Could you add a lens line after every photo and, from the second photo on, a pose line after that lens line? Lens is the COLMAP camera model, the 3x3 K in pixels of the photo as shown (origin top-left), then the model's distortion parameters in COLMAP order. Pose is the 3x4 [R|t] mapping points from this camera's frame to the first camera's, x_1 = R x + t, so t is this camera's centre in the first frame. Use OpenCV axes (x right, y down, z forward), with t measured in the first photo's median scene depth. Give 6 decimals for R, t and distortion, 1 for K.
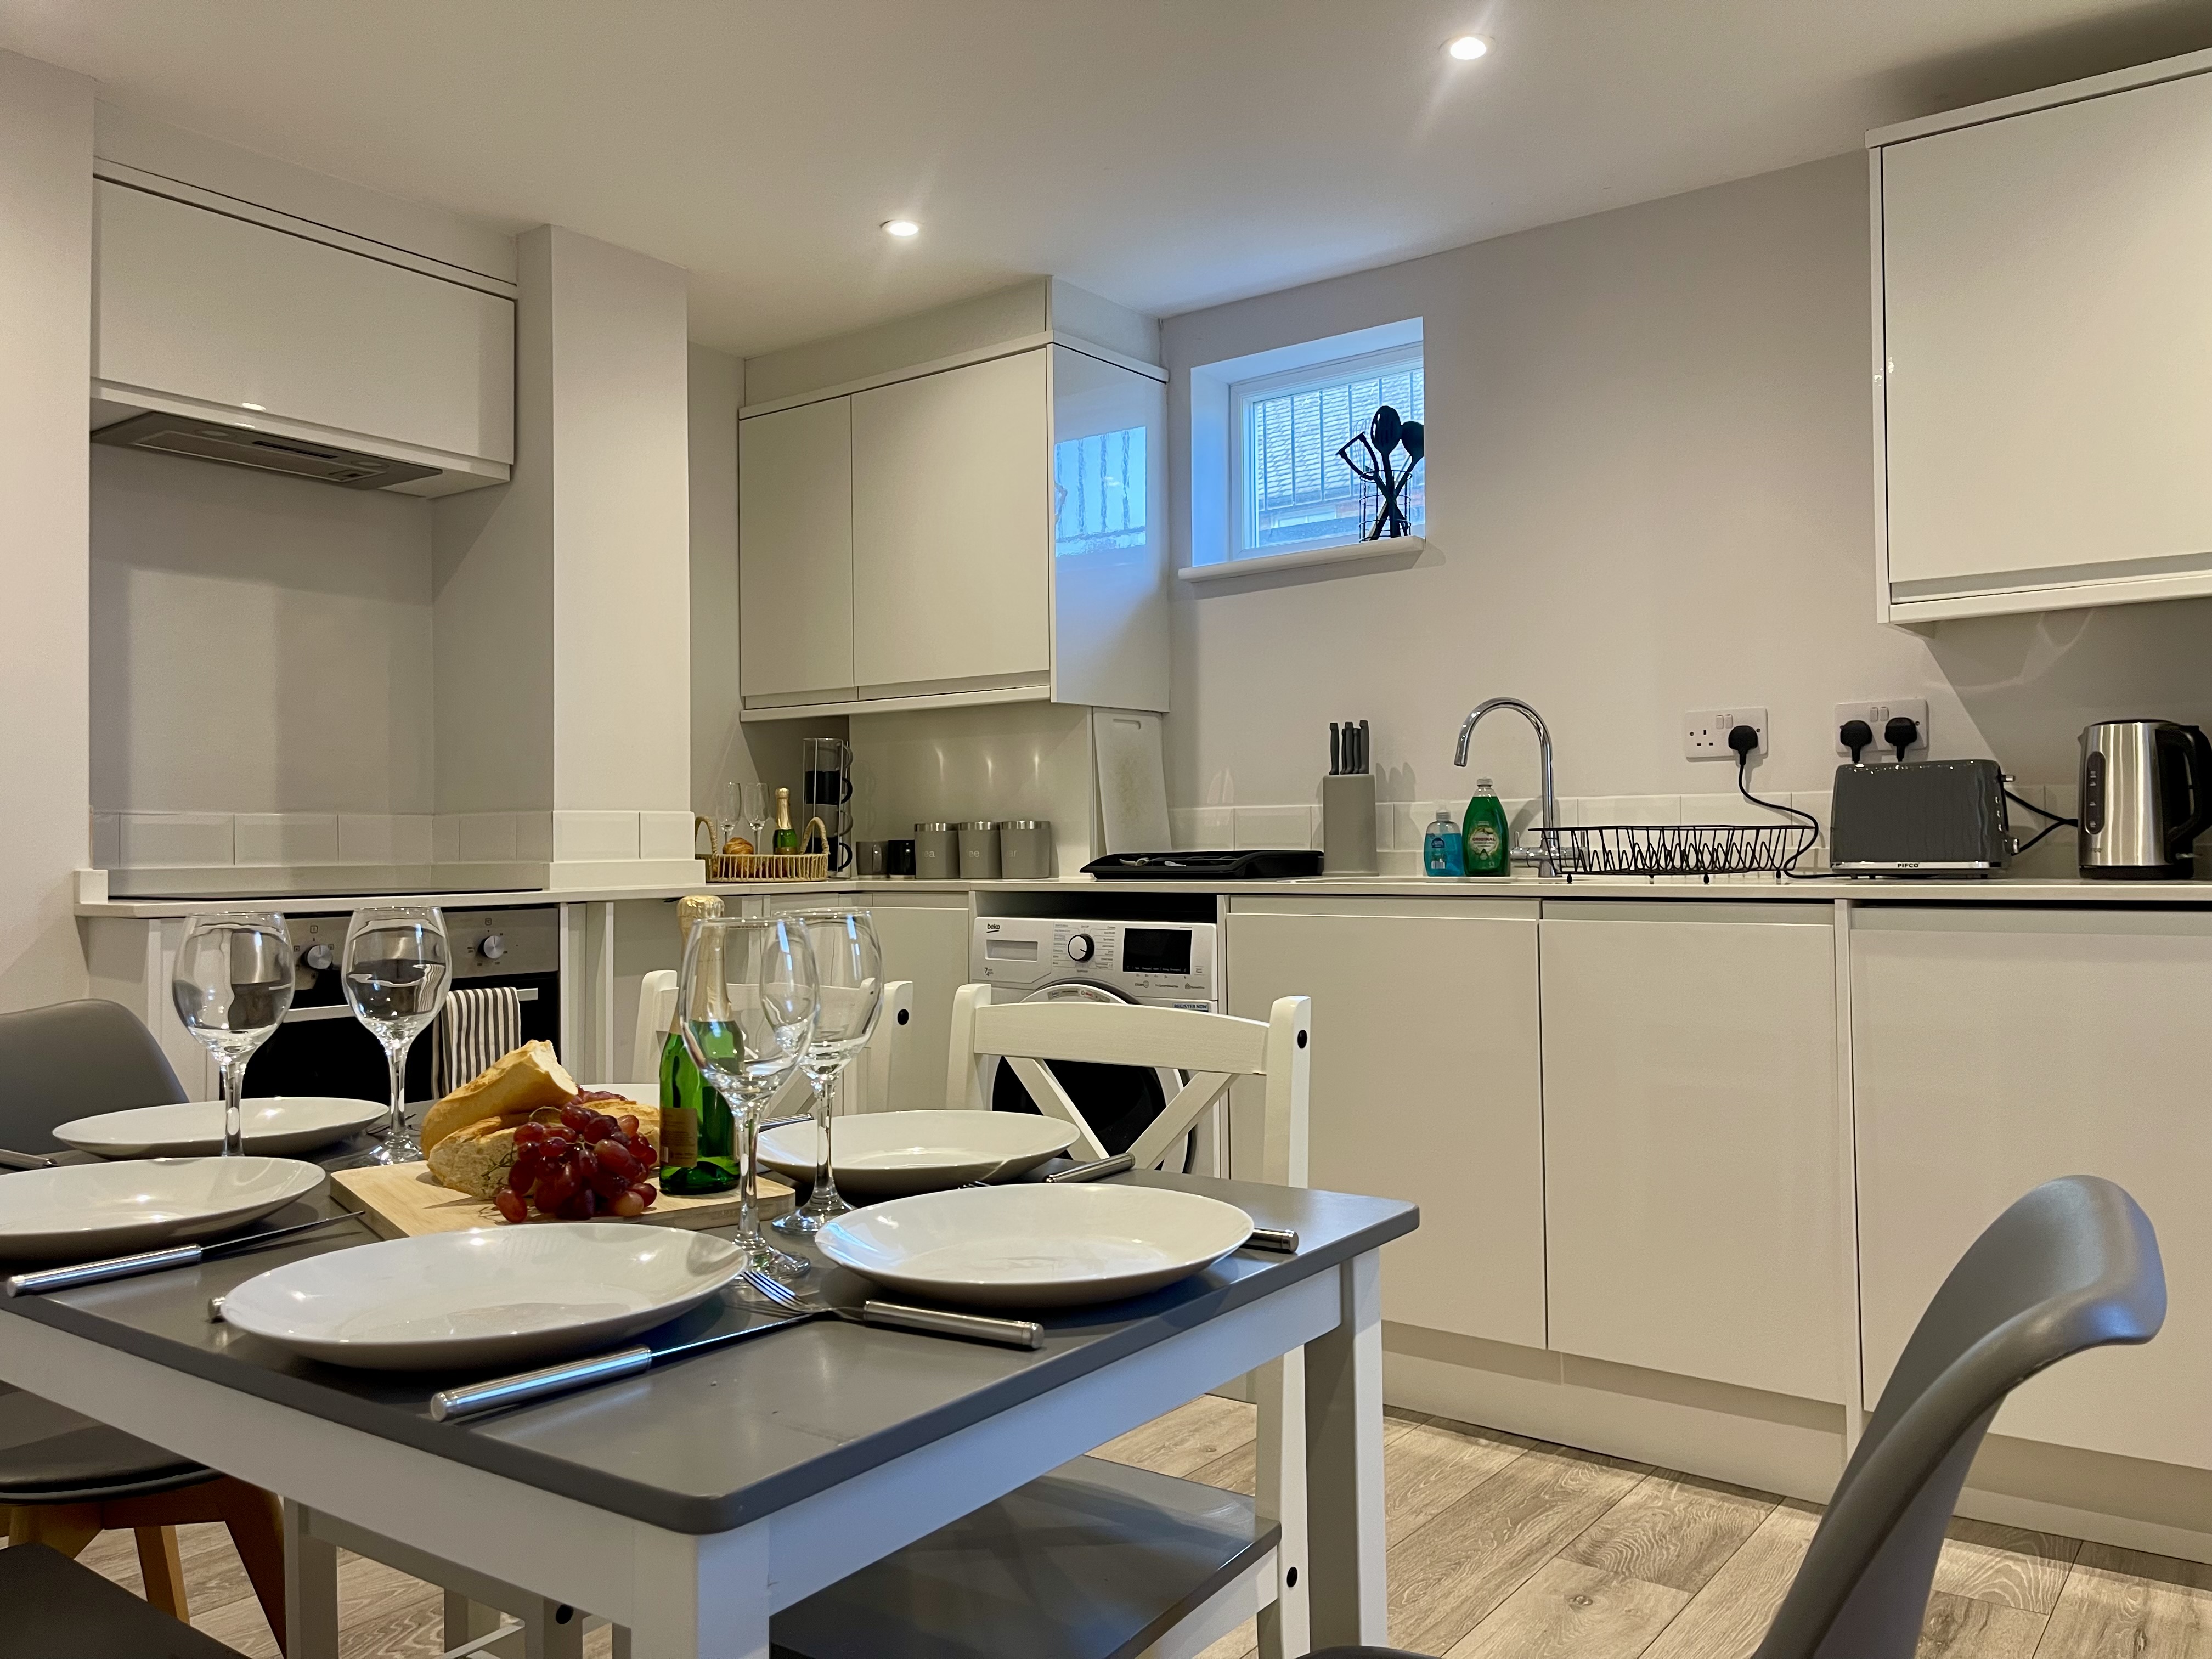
lens RADIAL K [[1677.3, 0, 1093.5], [0, 1677.3, 827.9], [0, 0, 1]] dist [0.056097, -0.070181]
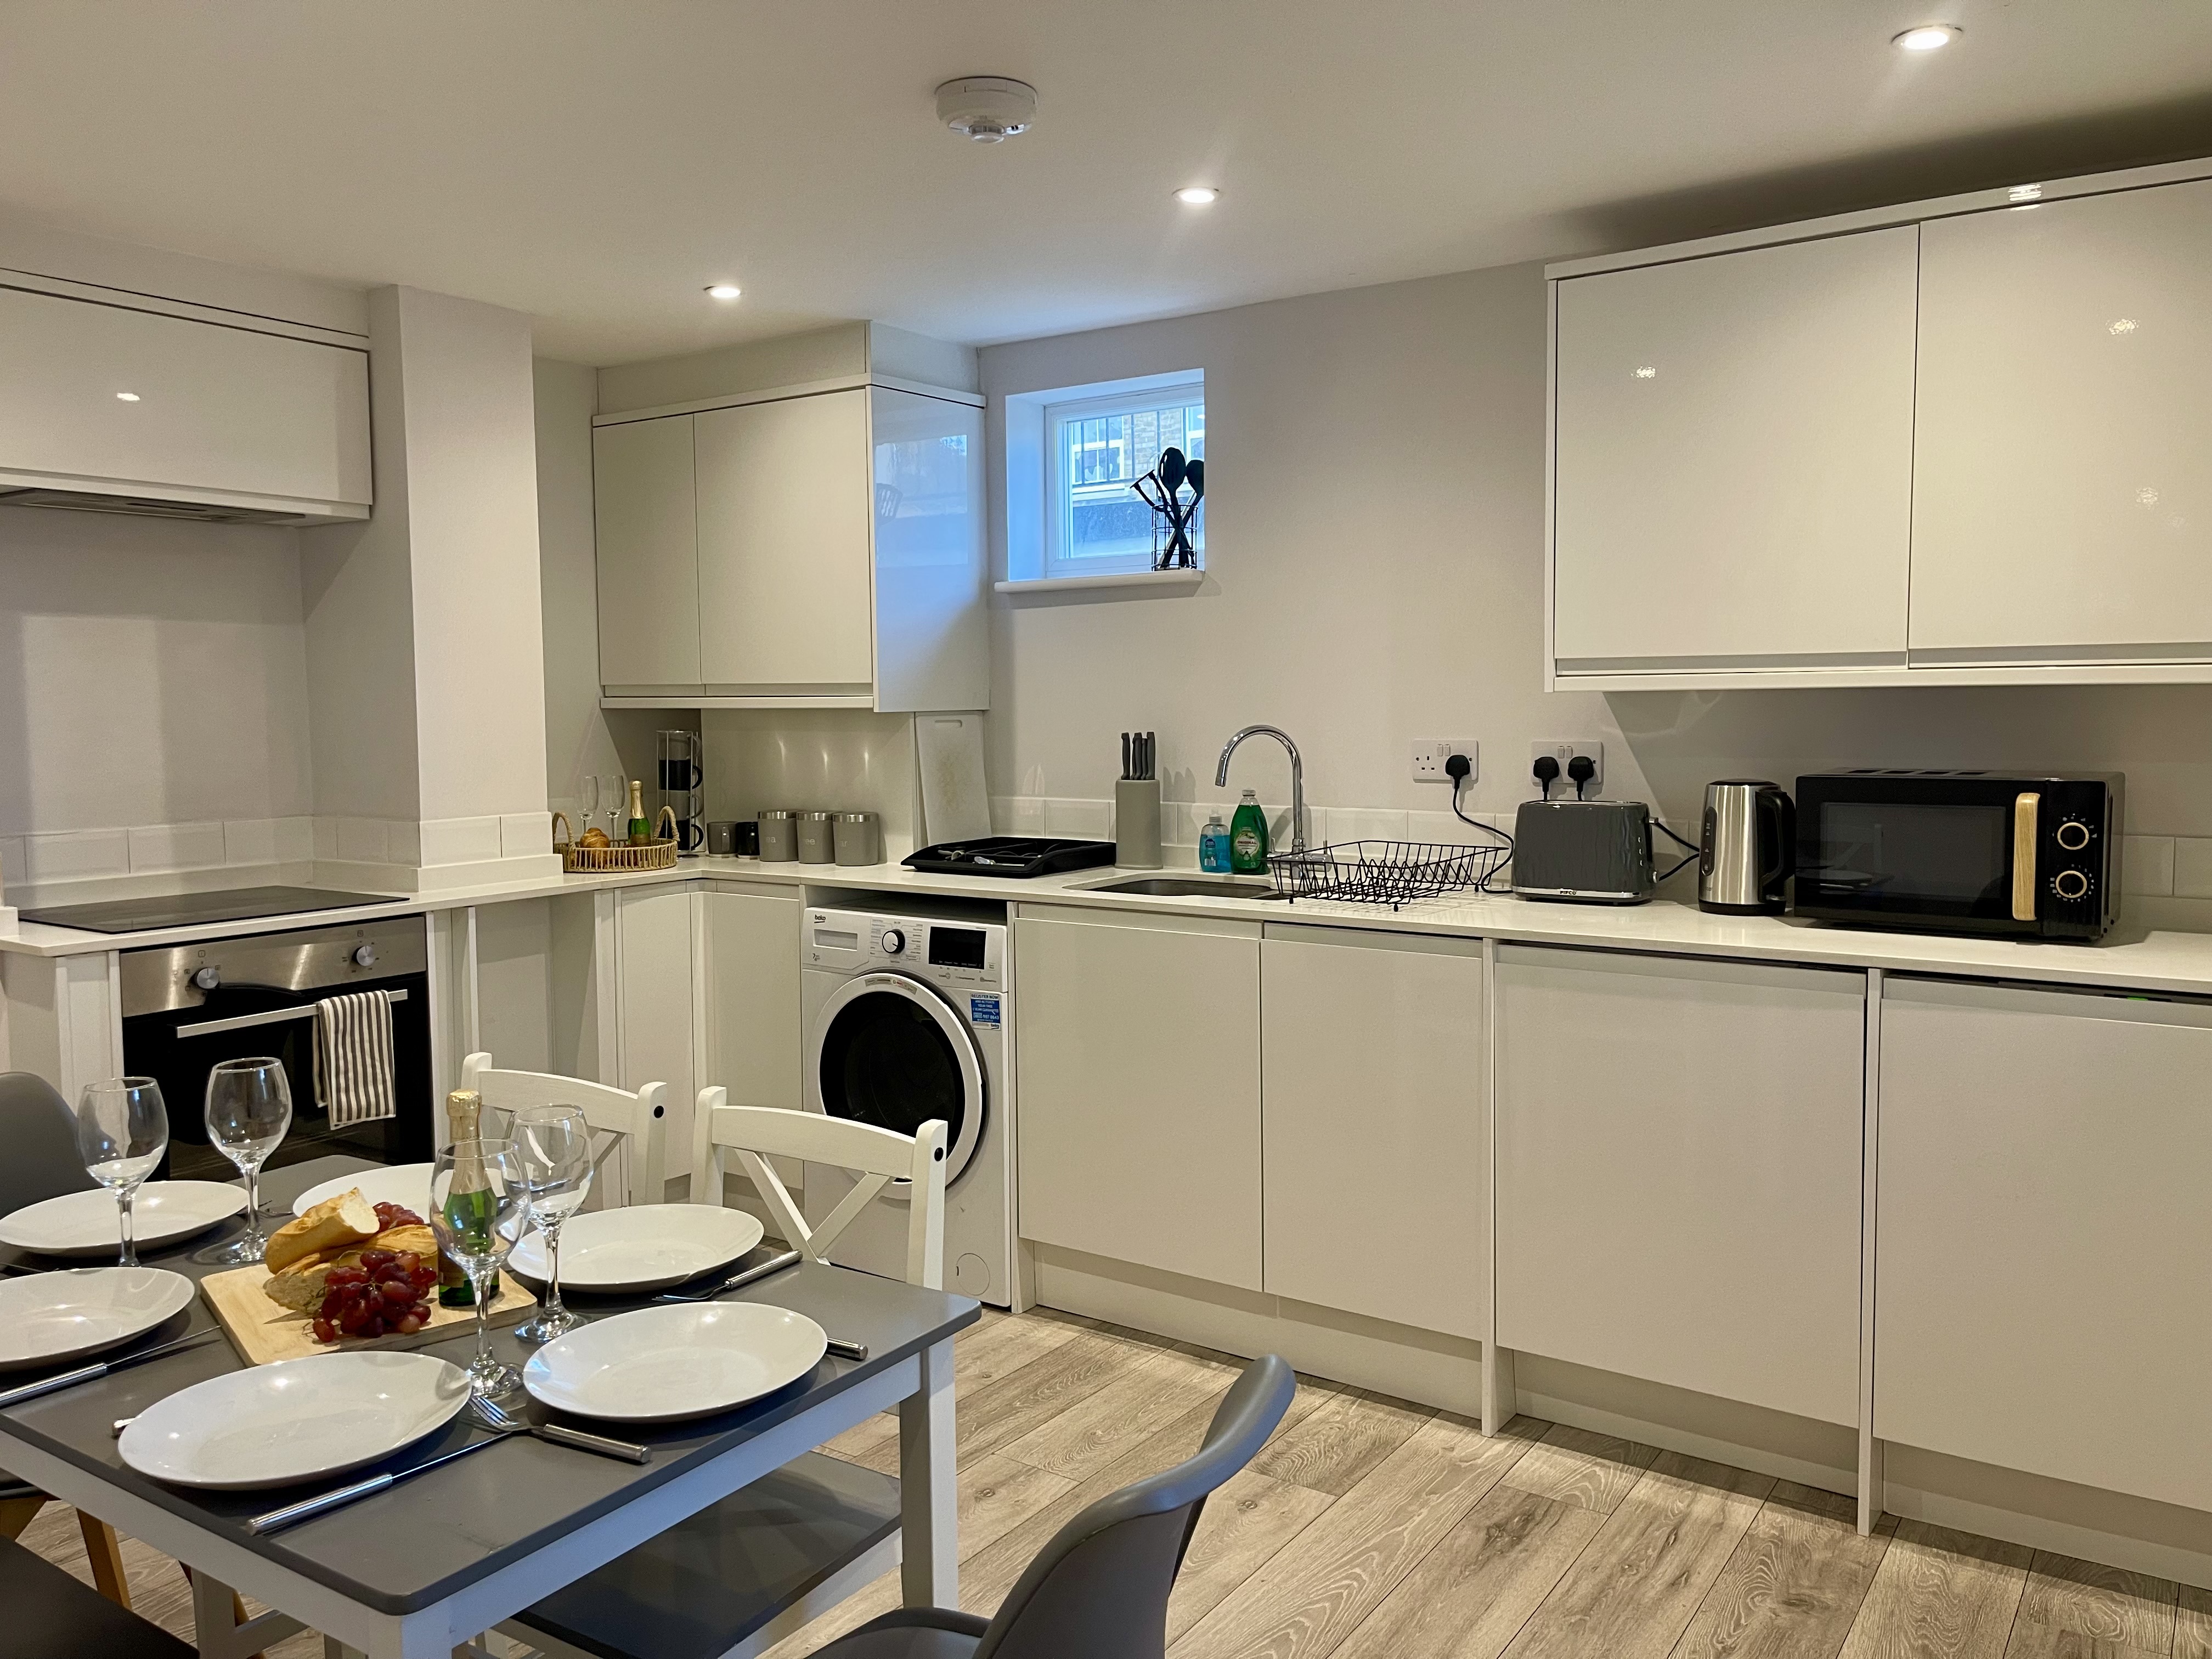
lens RADIAL K [[1677.3, 0, 1096.7], [0, 1677.3, 832.2], [0, 0, 1]] dist [0.056097, -0.070181]
pose [[0.999103, -0.002379, 0.042287, 0.087319], [-0.001577, 0.995640, 0.093270, -0.115810], [-0.042325, -0.093253, 0.994742, -0.145500]]
